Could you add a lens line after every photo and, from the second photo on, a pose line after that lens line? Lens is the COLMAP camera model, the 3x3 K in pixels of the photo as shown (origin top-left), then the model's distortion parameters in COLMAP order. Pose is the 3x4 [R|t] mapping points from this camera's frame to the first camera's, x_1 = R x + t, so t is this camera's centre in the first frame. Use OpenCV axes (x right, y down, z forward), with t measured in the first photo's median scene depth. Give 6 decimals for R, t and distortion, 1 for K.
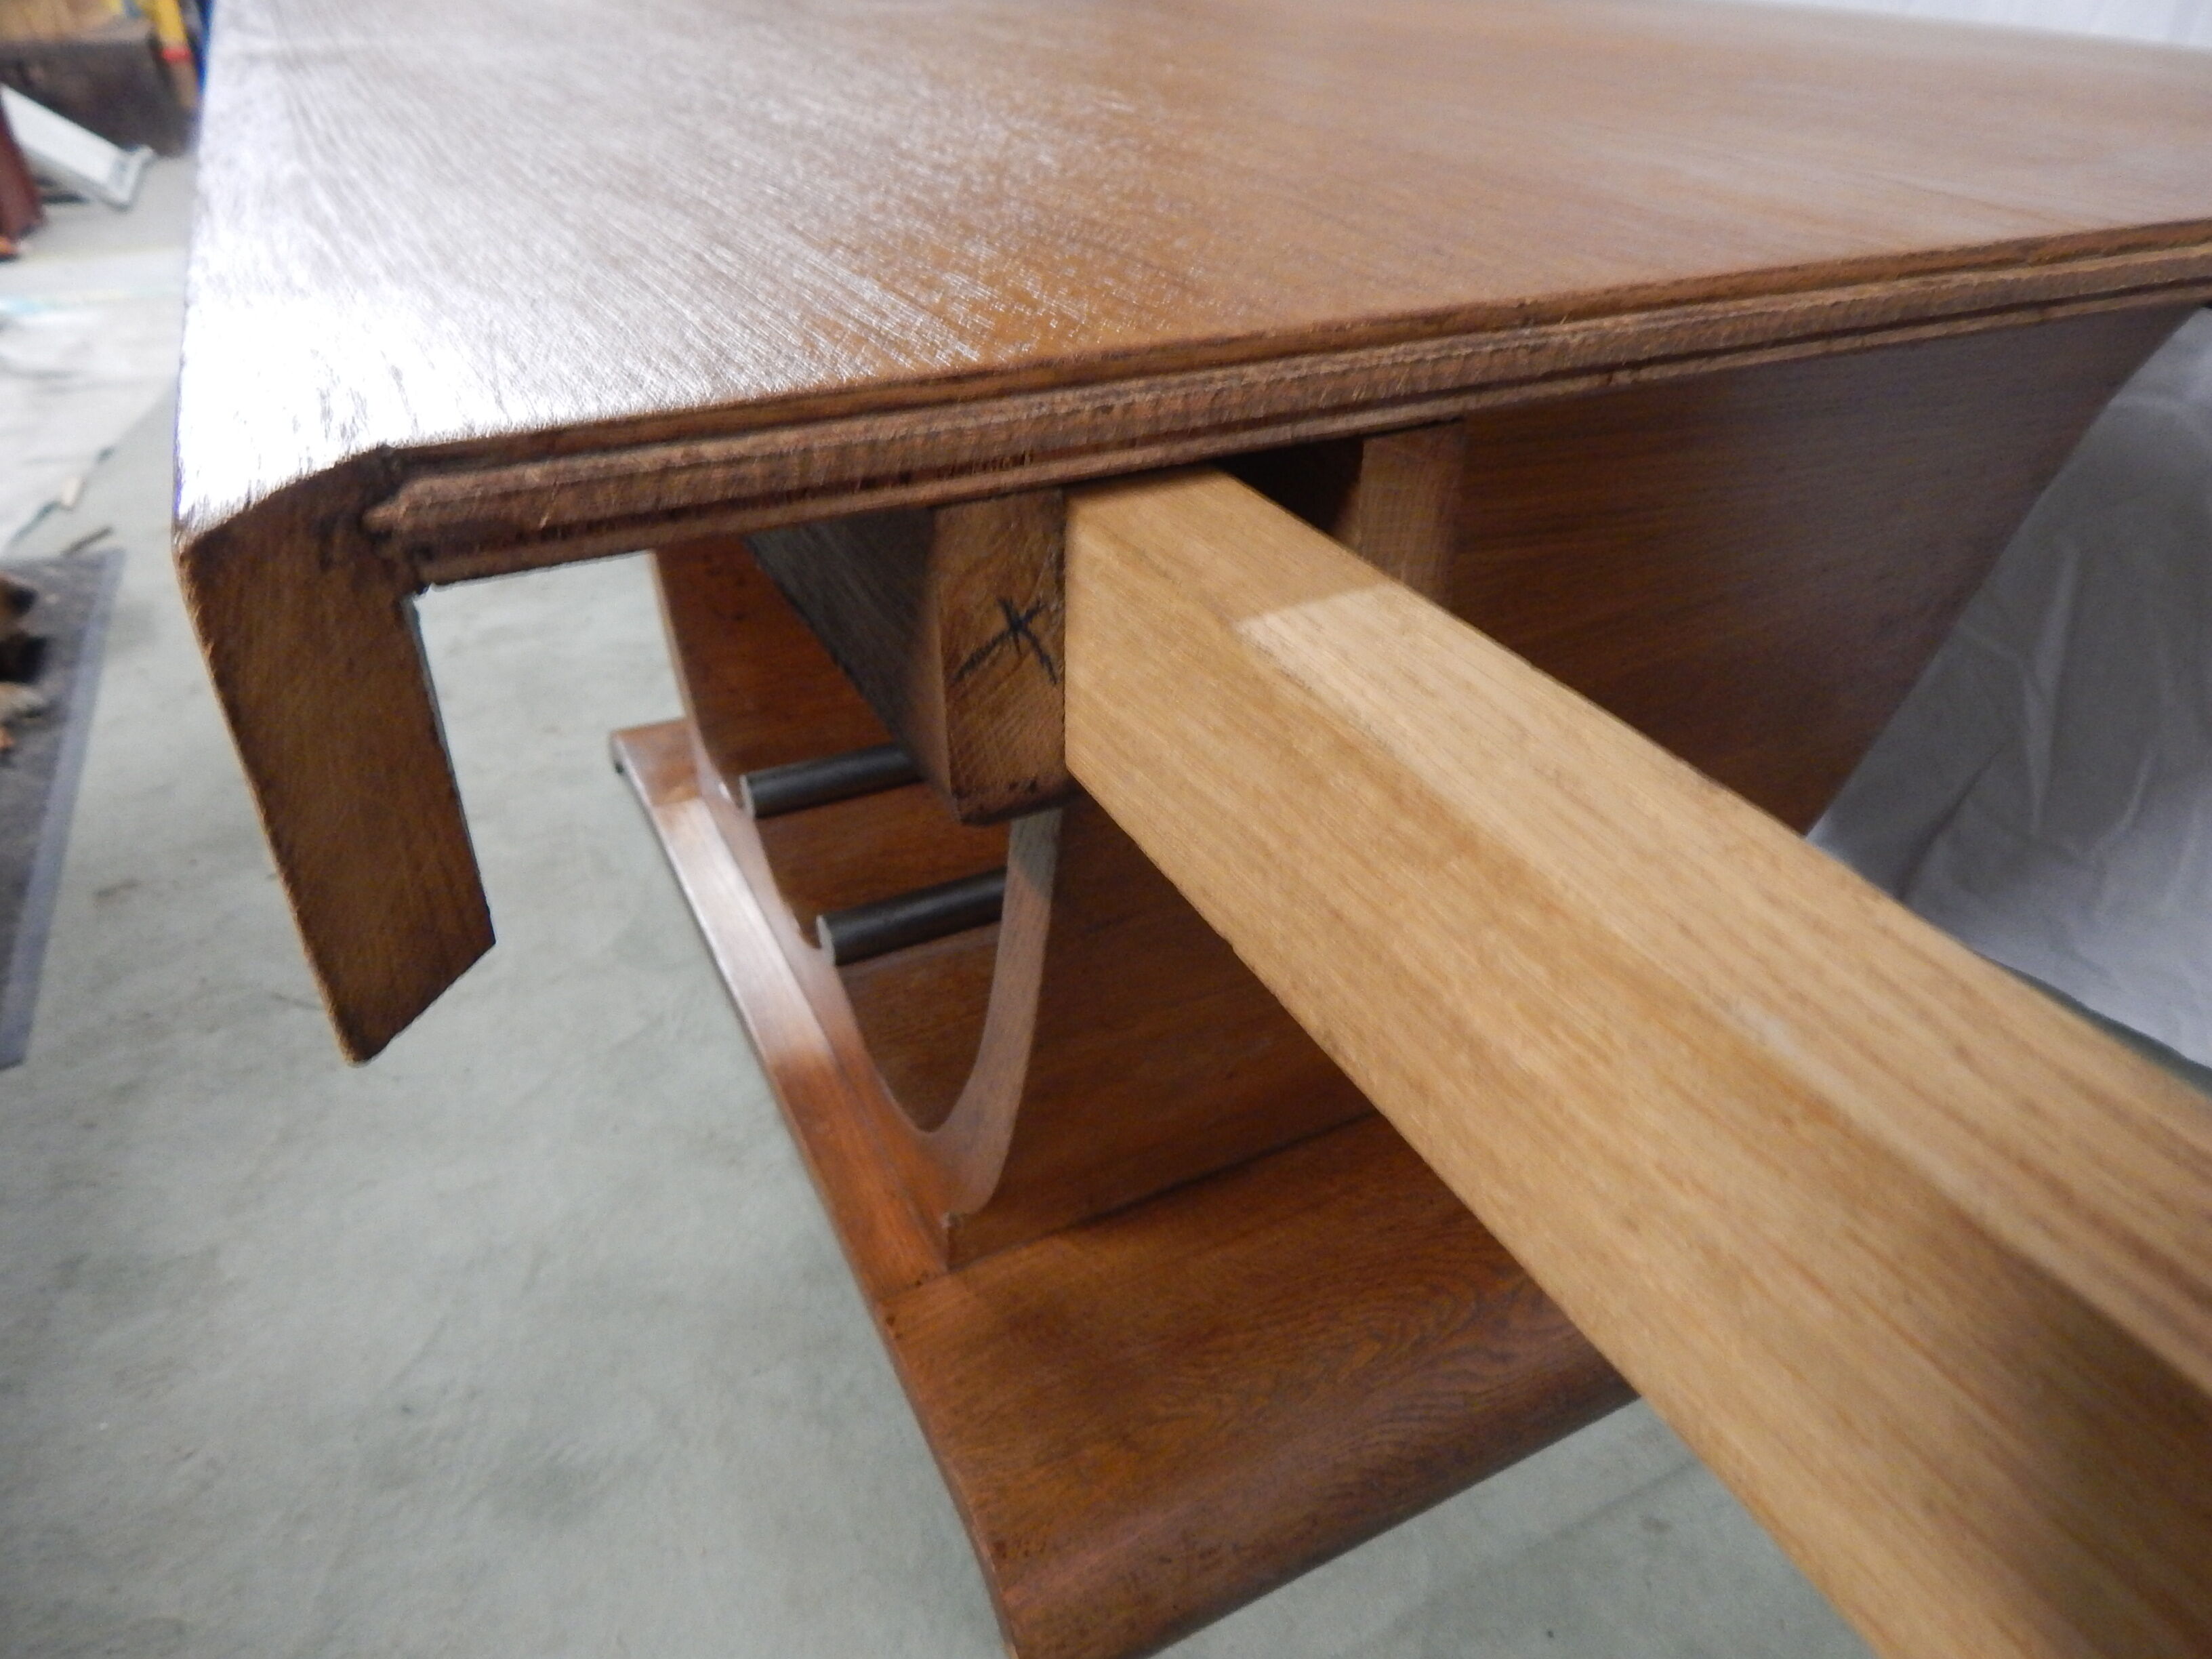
lens RADIAL K [[1470.7, 0, 1115.3], [0, 1470.7, 810.8], [0, 0, 1]] dist [0.003432, -0.005626]
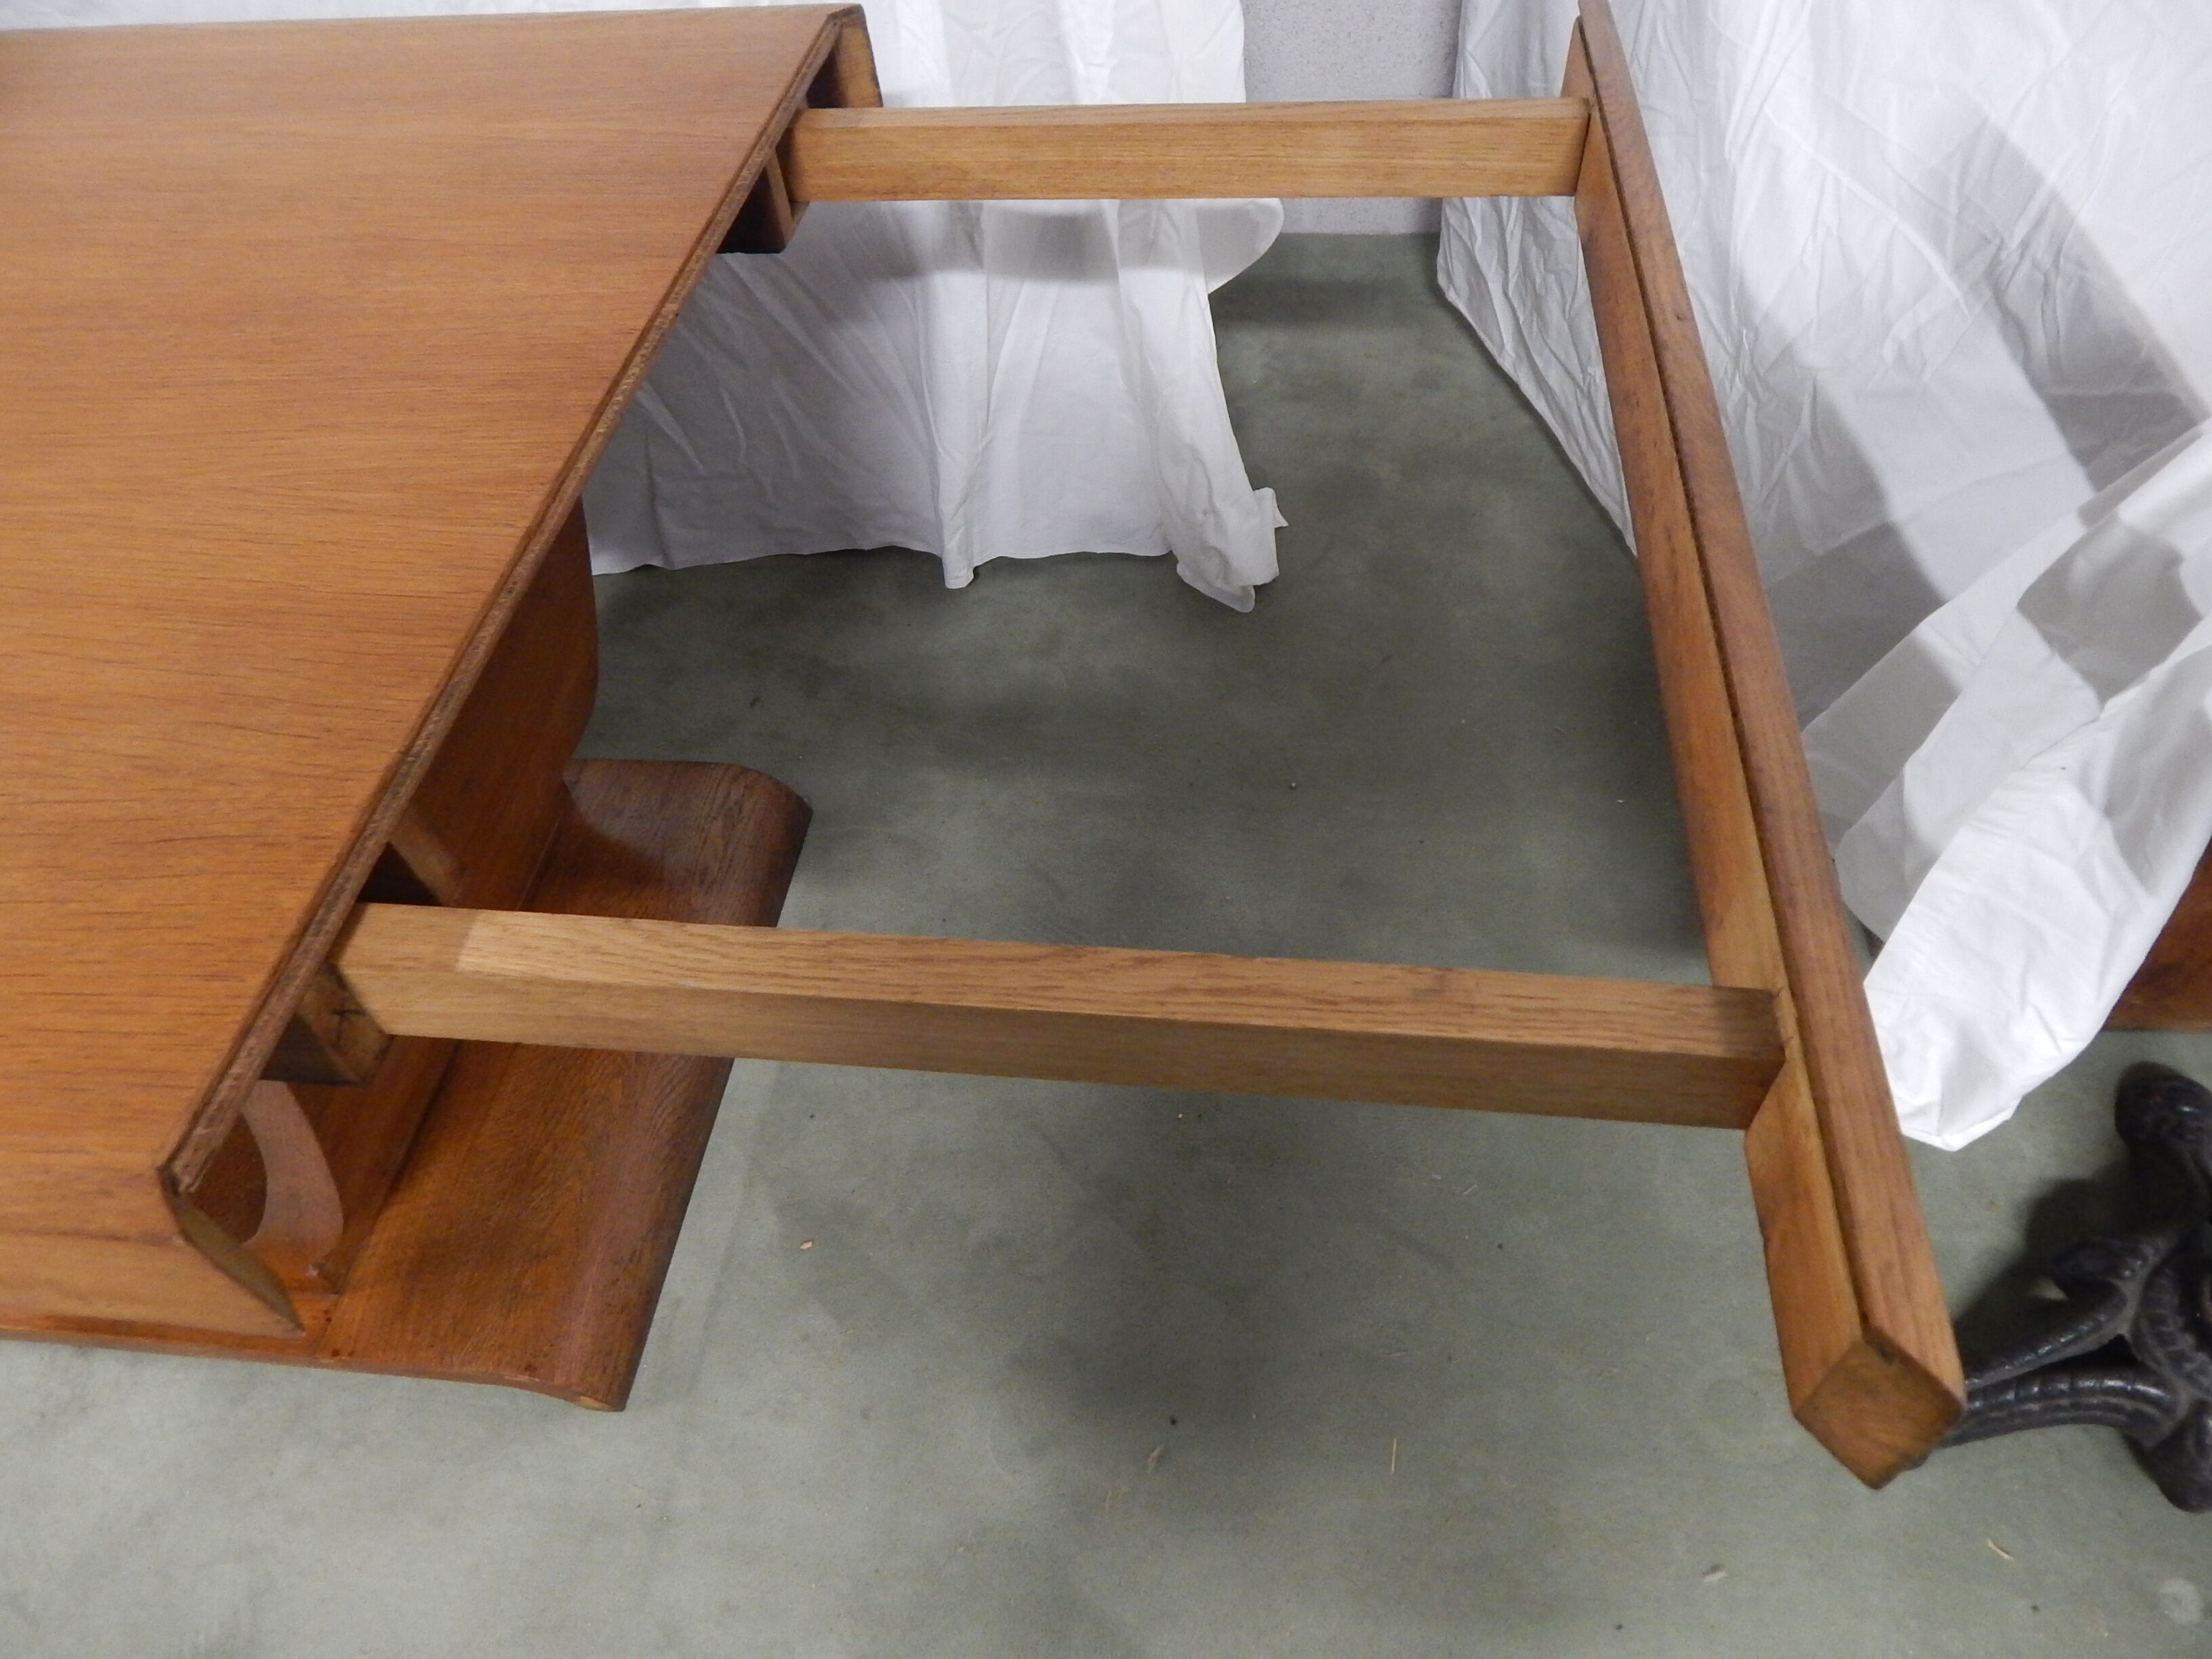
lens RADIAL K [[1470.7, 0, 1123.9], [0, 1470.7, 824.2], [0, 0, 1]] dist [0.003432, -0.005626]
pose [[0.550291, -0.675603, 0.490653, -0.104039], [0.516822, 0.737133, 0.435351, -0.229805], [-0.655801, 0.014011, 0.754804, -0.499791]]
